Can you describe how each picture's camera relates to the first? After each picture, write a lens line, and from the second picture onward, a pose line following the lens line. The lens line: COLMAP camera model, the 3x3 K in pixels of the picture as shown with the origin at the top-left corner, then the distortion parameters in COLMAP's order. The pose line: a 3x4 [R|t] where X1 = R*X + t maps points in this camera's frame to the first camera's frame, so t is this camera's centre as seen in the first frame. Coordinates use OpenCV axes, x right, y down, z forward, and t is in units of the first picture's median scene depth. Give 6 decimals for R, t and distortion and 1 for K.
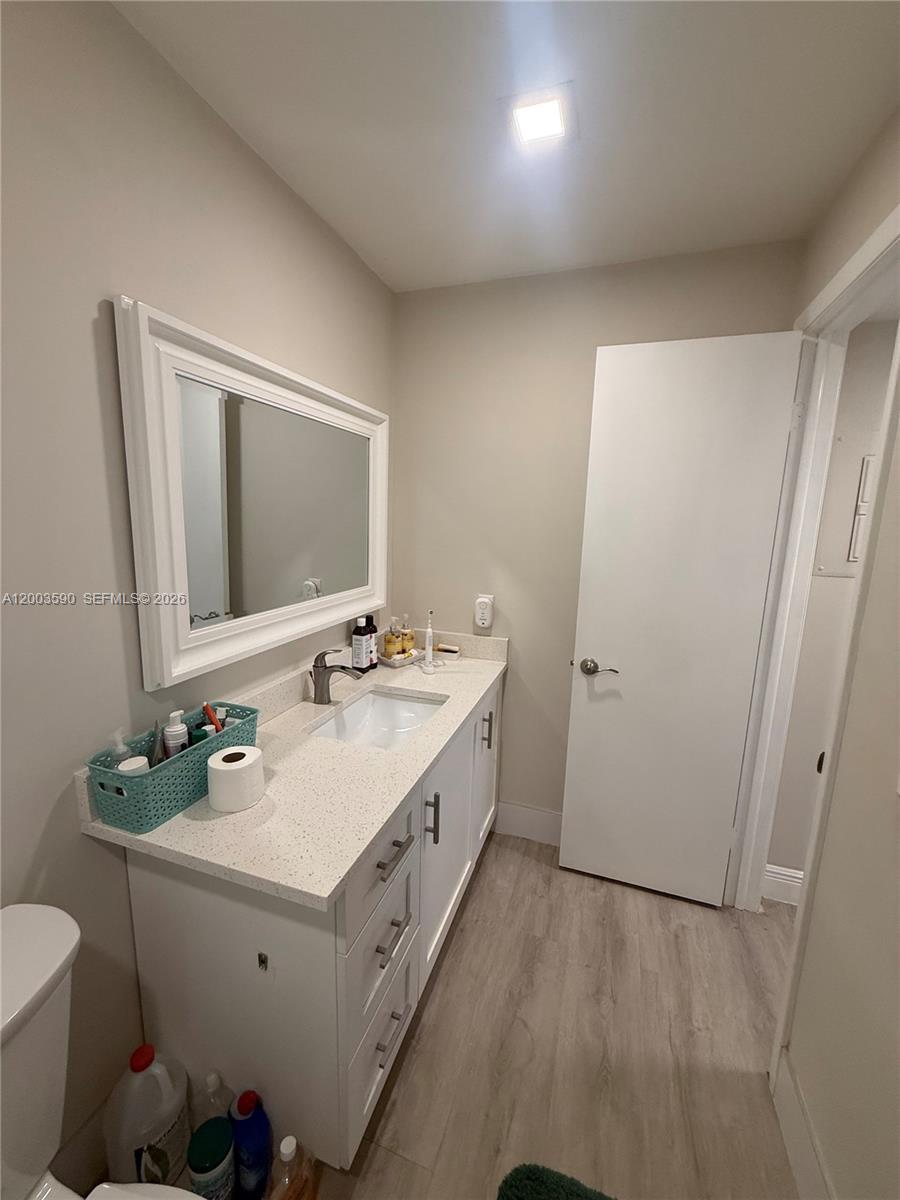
lens RADIAL K [[480.2, 0, 452.7], [0, 480.2, 597.2], [0, 0, 1]] dist [-0.000558, -0.000209]
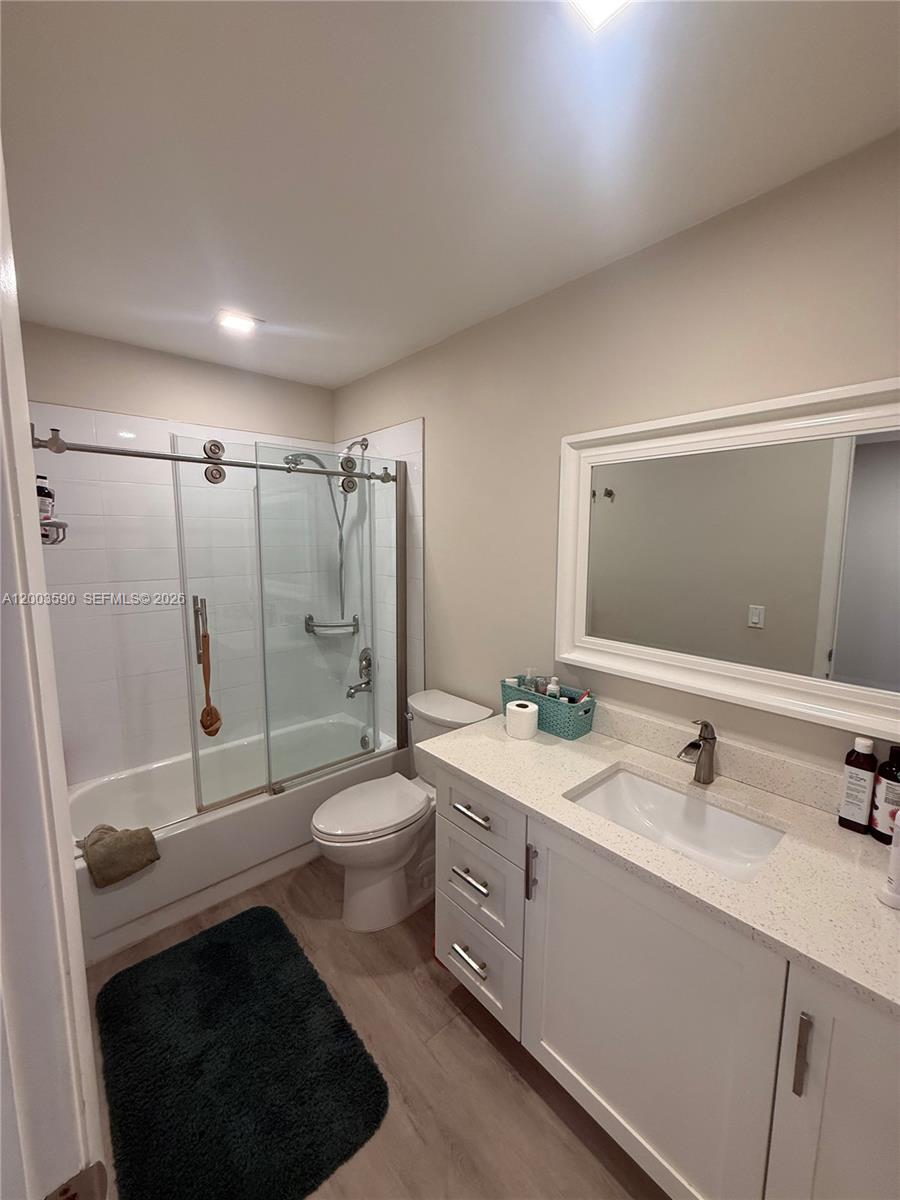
lens RADIAL K [[480.2, 0, 445.0], [0, 480.2, 599.4], [0, 0, 1]] dist [-0.000558, -0.000209]
pose [[-0.503325, 0.071671, -0.861120, 0.870604], [-0.172267, 0.968227, 0.181275, -0.215693], [0.846752, 0.239583, -0.474986, 1.223269]]
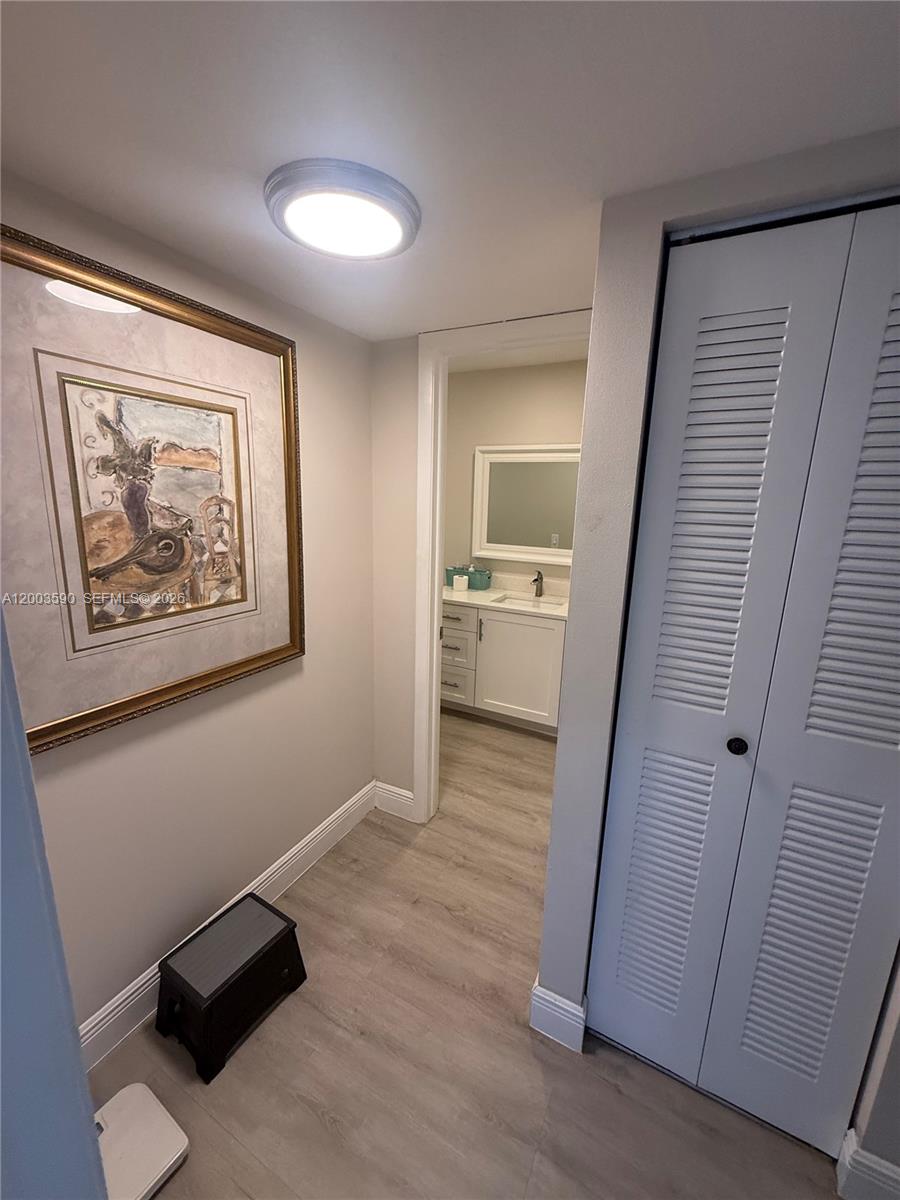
lens RADIAL K [[480.2, 0, 453.5], [0, 480.2, 601.0], [0, 0, 1]] dist [-0.000558, -0.000209]
pose [[-0.148104, 0.171010, -0.974074, 2.405350], [-0.205057, 0.958222, 0.199405, -0.136919], [0.967480, 0.229273, -0.106850, 1.131870]]
